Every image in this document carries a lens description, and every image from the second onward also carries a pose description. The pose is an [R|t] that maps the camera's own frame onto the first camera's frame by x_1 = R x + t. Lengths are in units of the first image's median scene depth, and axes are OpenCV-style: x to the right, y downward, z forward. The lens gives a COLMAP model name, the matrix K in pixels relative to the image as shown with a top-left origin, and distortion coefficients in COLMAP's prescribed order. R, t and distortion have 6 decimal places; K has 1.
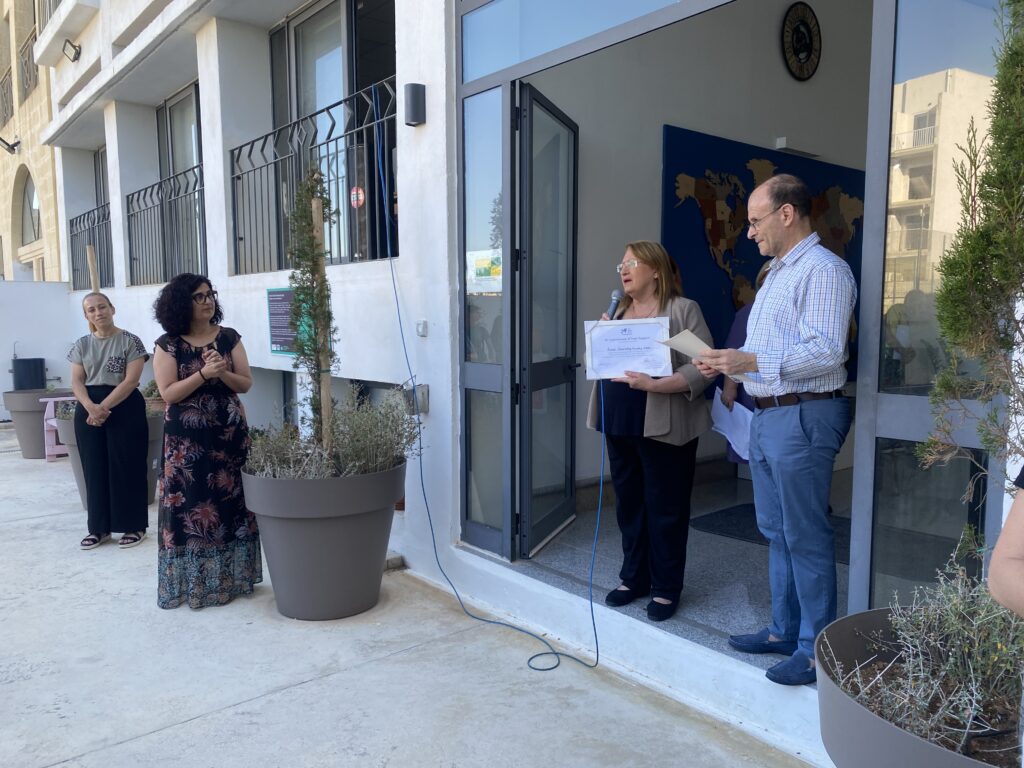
lens RADIAL K [[783.2, 0, 508.9], [0, 783.2, 385.9], [0, 0, 1]] dist [0.063326, -0.071227]
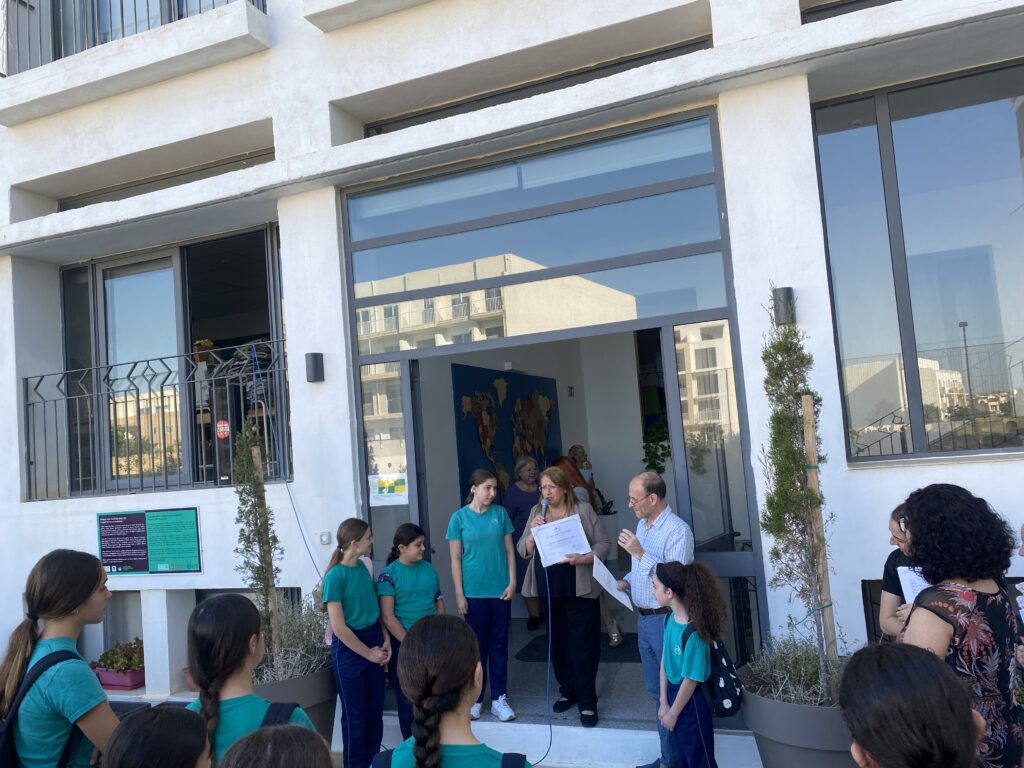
lens RADIAL K [[783.2, 0, 528.6], [0, 783.2, 376.2], [0, 0, 1]] dist [0.063326, -0.071227]
pose [[0.870436, -0.022635, 0.491762, -0.544874], [0.120462, 0.978367, -0.168189, -0.093258], [-0.477316, 0.205636, 0.854332, -0.348242]]
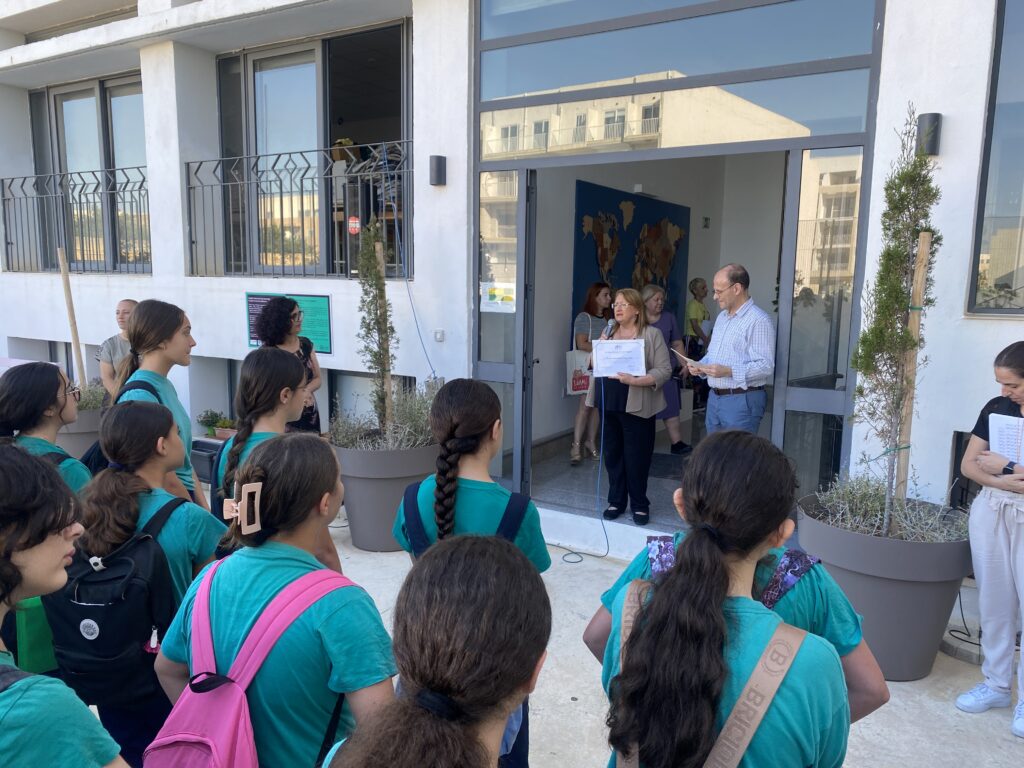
lens RADIAL K [[783.2, 0, 526.8], [0, 783.2, 379.8], [0, 0, 1]] dist [0.063326, -0.071227]
pose [[0.945300, -0.021873, 0.325467, -0.504655], [0.009599, 0.999183, 0.039269, -0.060797], [-0.326060, -0.033997, 0.944738, -0.401620]]
